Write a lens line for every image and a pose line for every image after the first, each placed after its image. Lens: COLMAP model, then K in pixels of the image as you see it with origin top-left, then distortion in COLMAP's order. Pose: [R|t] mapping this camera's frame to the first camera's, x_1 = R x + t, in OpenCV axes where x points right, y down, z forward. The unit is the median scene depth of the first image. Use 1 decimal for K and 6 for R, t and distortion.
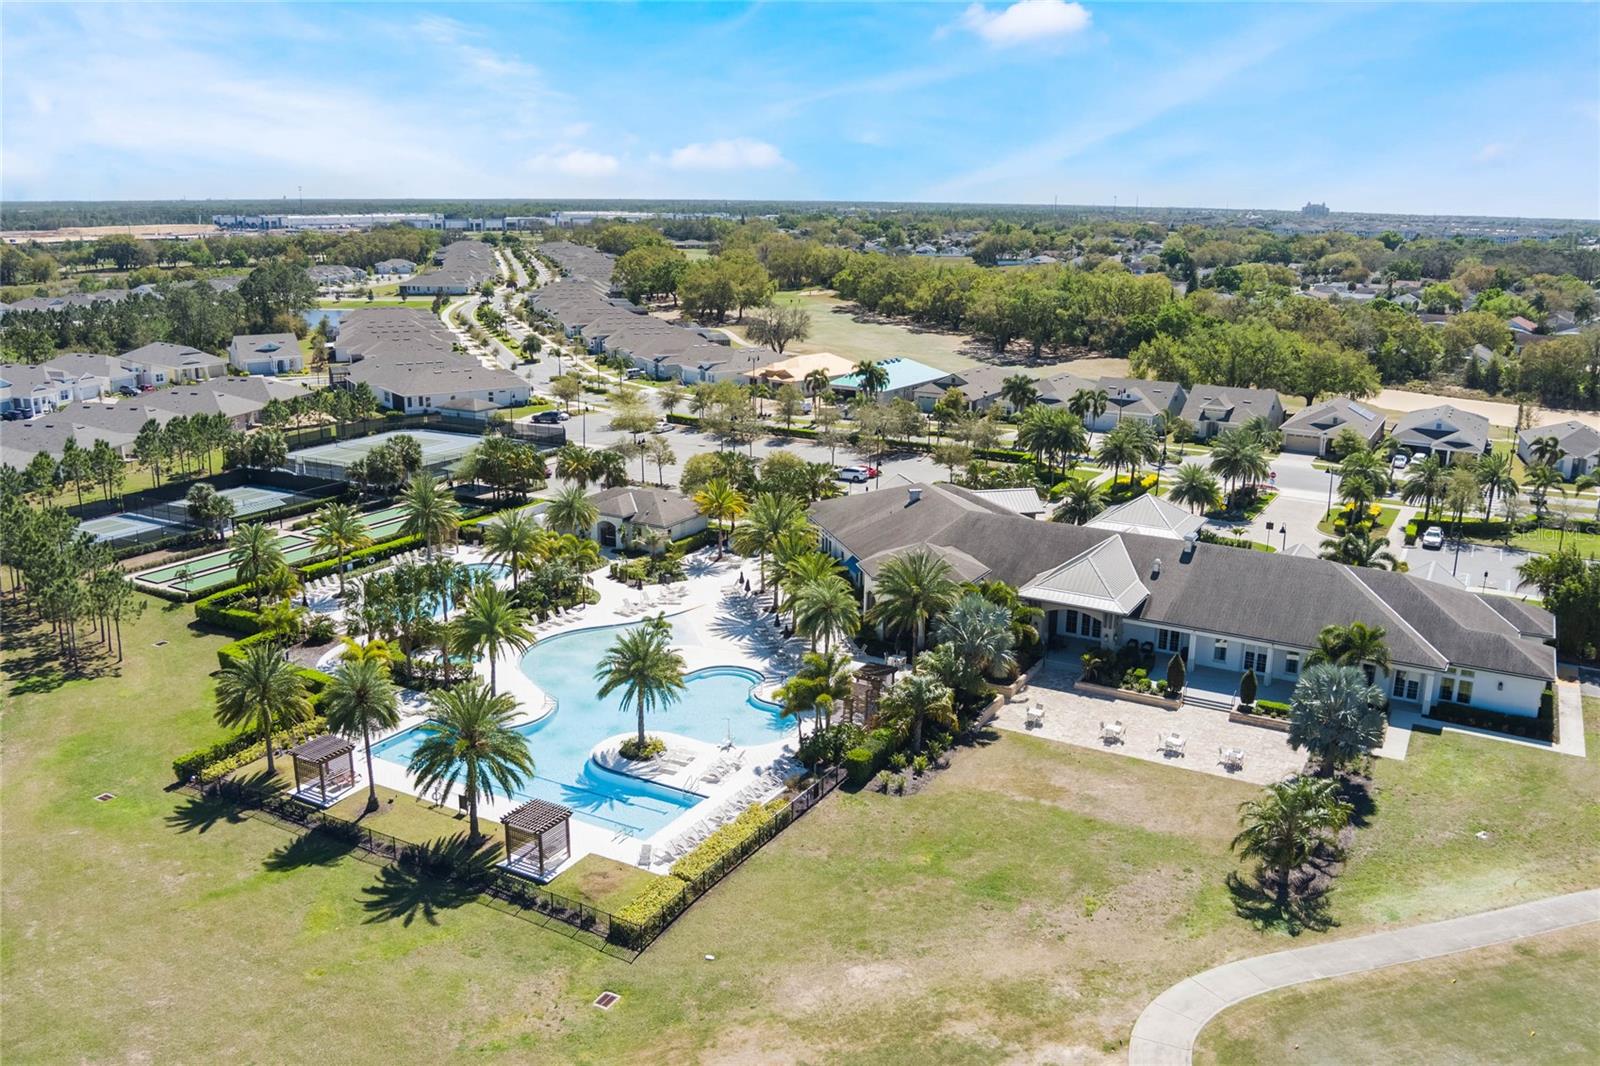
lens RADIAL K [[1282.7, 0, 800.0], [0, 1282.7, 533.0], [0, 0, 1]] dist [-0.044622, -0.001426]
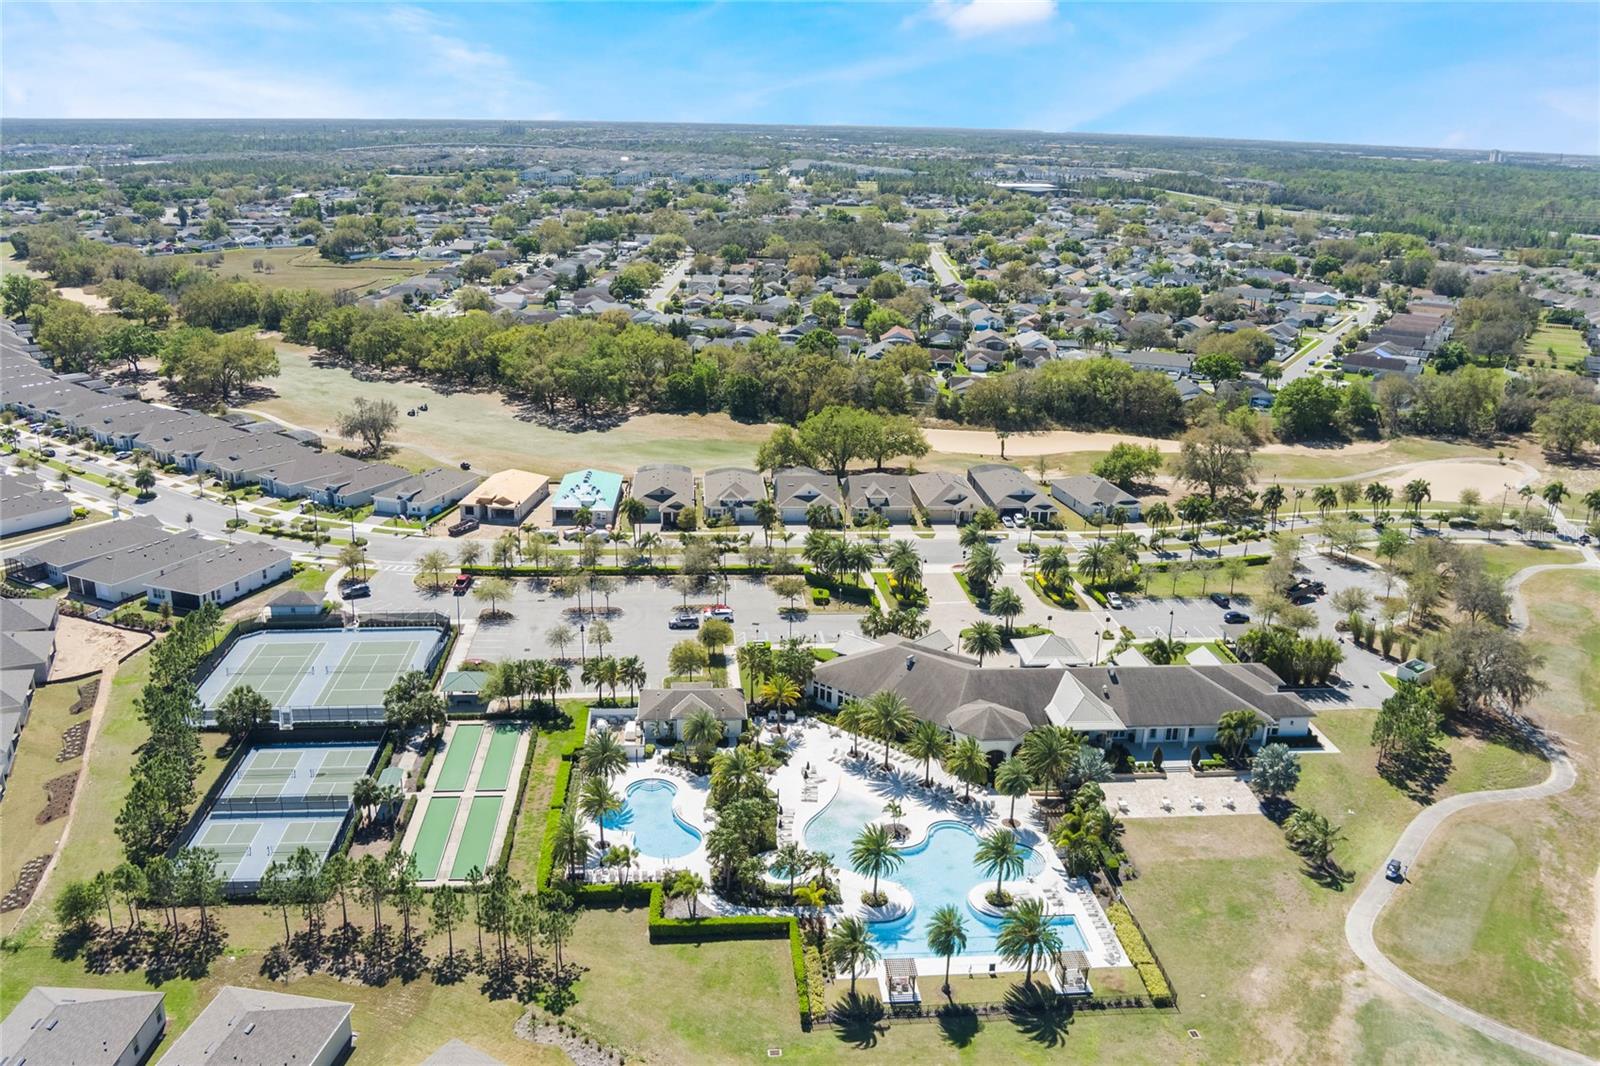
lens RADIAL K [[1282.7, 0, 800.0], [0, 1282.7, 533.0], [0, 0, 1]] dist [-0.044622, -0.001426]
pose [[0.826042, -0.172575, 0.536537, -1.079911], [0.135604, 0.984859, 0.108003, -0.484678], [-0.547052, -0.016458, 0.836937, -0.228149]]
